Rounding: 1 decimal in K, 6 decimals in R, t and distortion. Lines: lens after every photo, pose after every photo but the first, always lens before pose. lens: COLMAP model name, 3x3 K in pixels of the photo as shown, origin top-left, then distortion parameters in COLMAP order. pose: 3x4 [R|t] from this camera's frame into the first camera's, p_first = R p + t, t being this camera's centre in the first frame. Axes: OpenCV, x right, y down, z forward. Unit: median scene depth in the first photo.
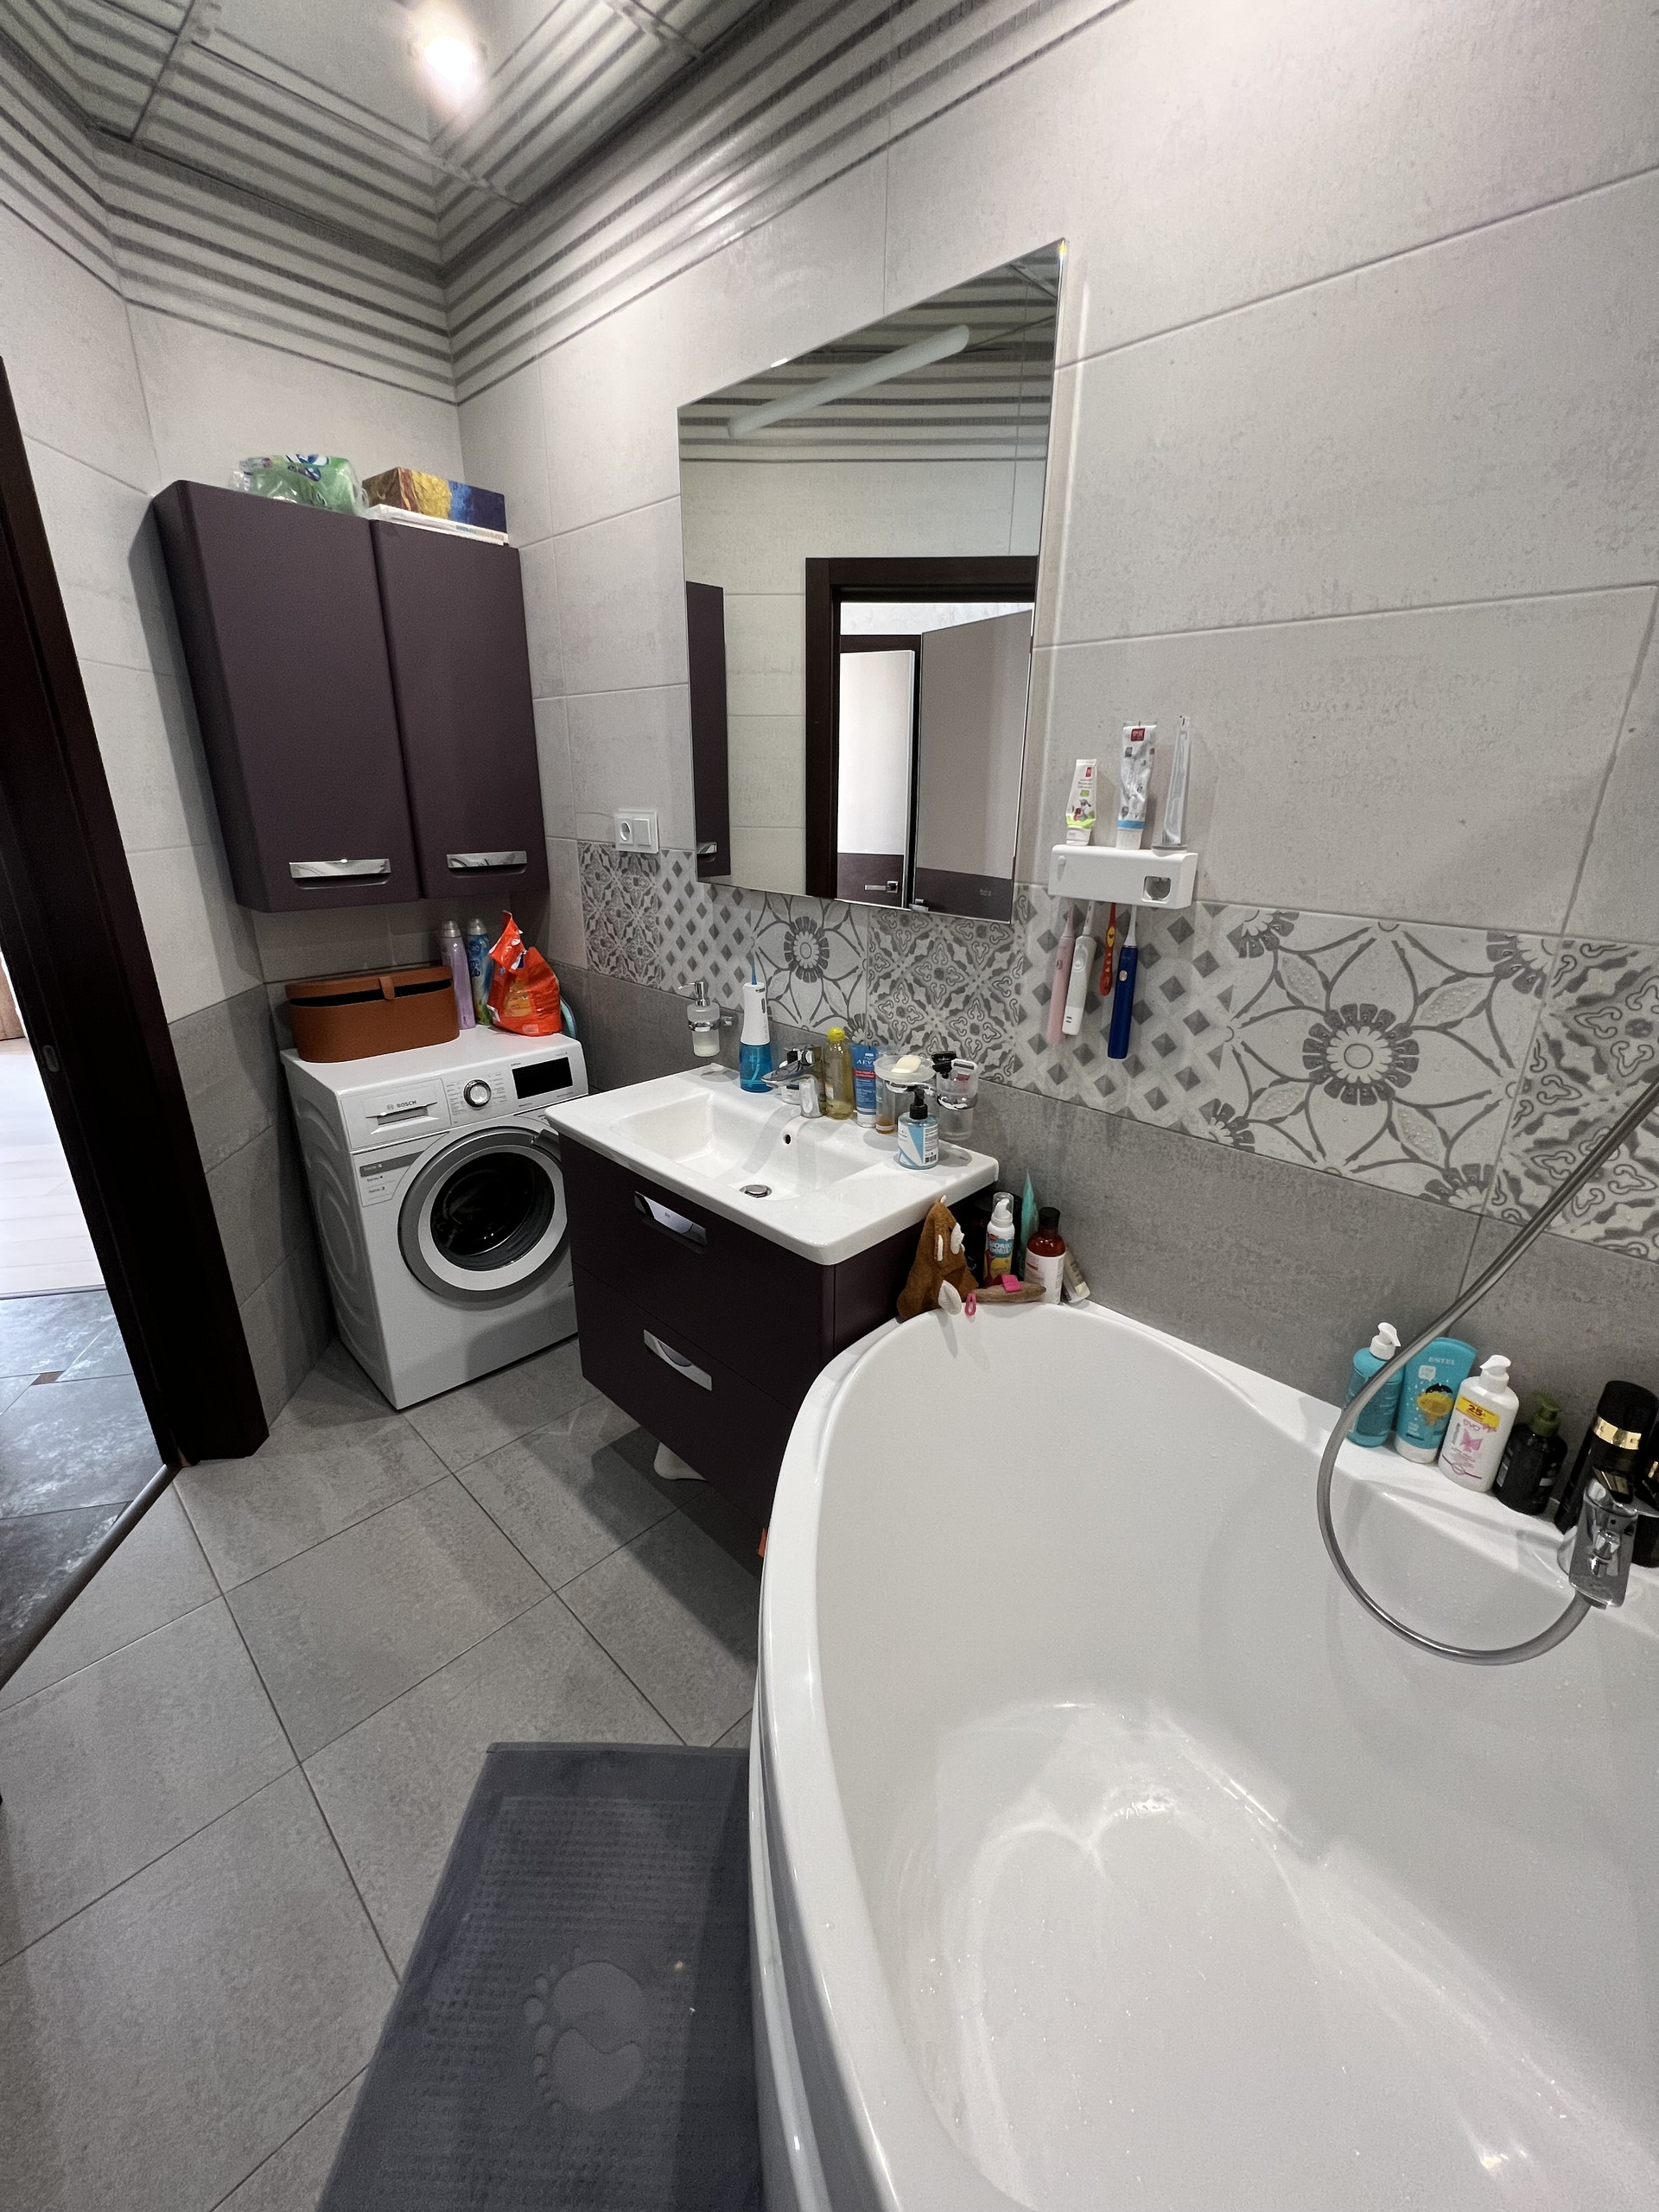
lens RADIAL K [[879.0, 0, 825.4], [0, 879.0, 1107.4], [0, 0, 1]] dist [-0.005758, 0.000731]
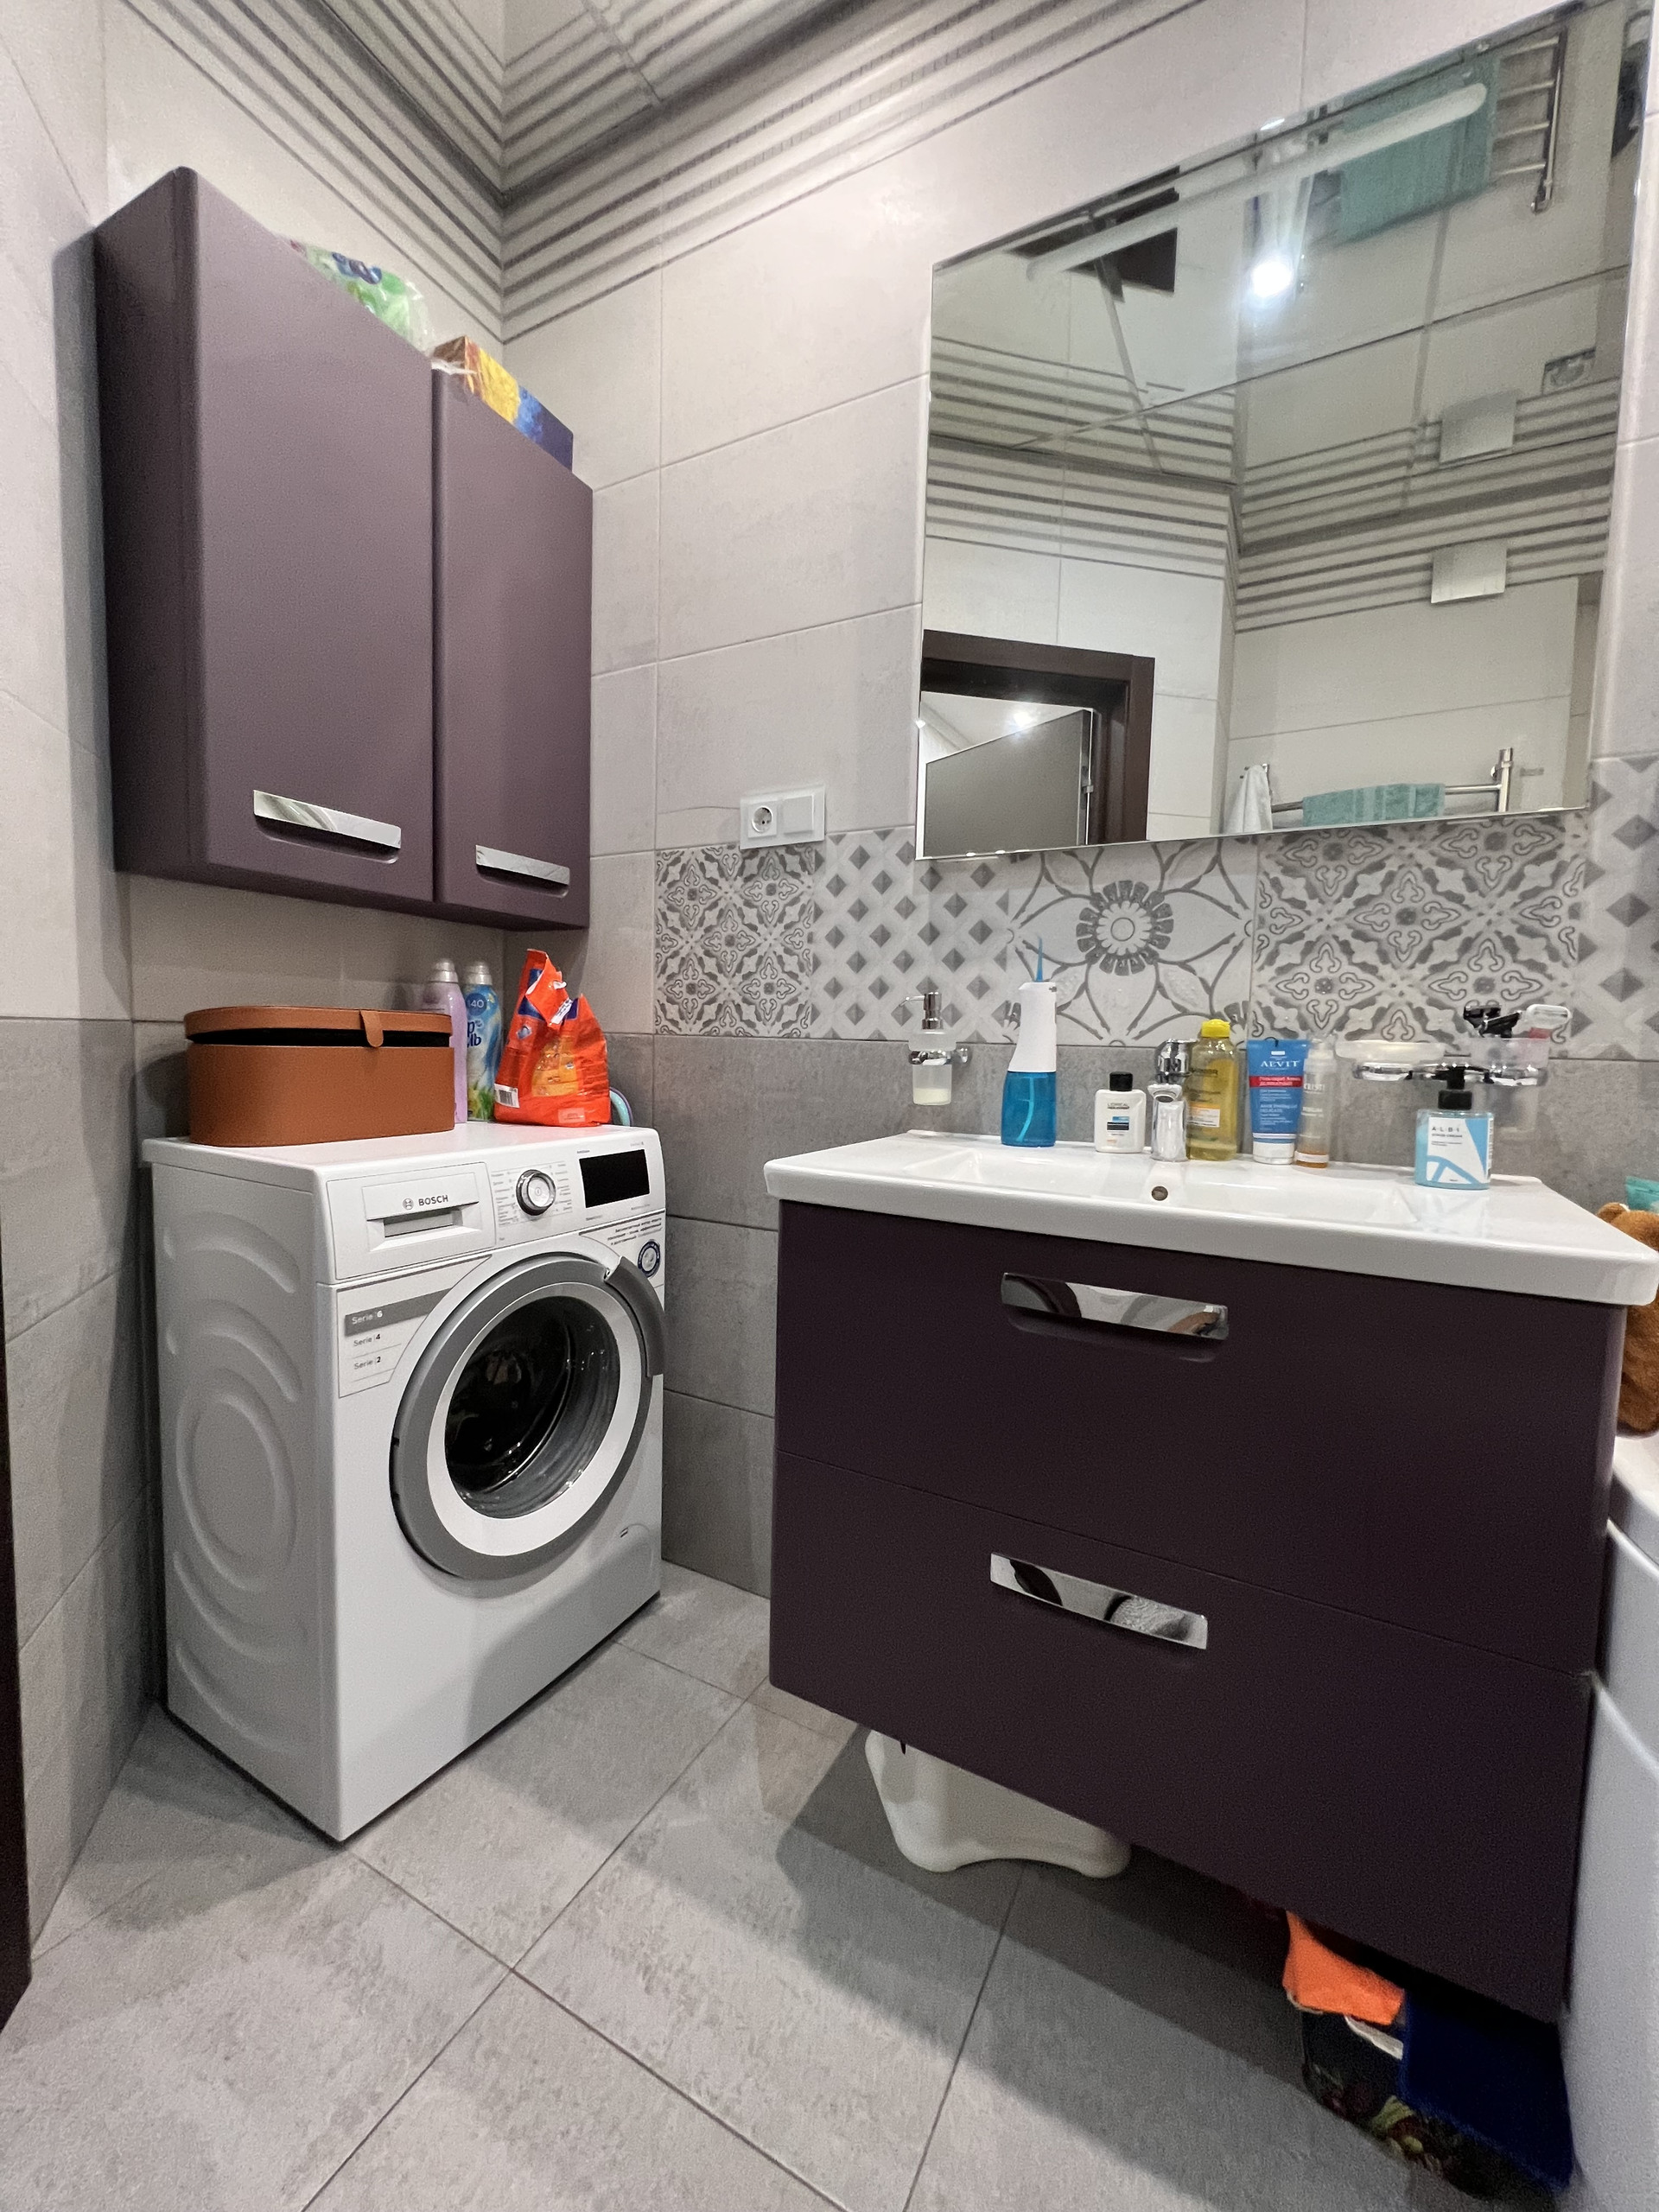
lens RADIAL K [[879.0, 0, 835.2], [0, 879.0, 1105.5], [0, 0, 1]] dist [-0.005758, 0.000731]
pose [[0.961948, -0.009973, 0.273051, -0.392107], [0.081437, 0.964380, -0.251675, 0.102748], [-0.260815, 0.264334, 0.928495, 0.403944]]
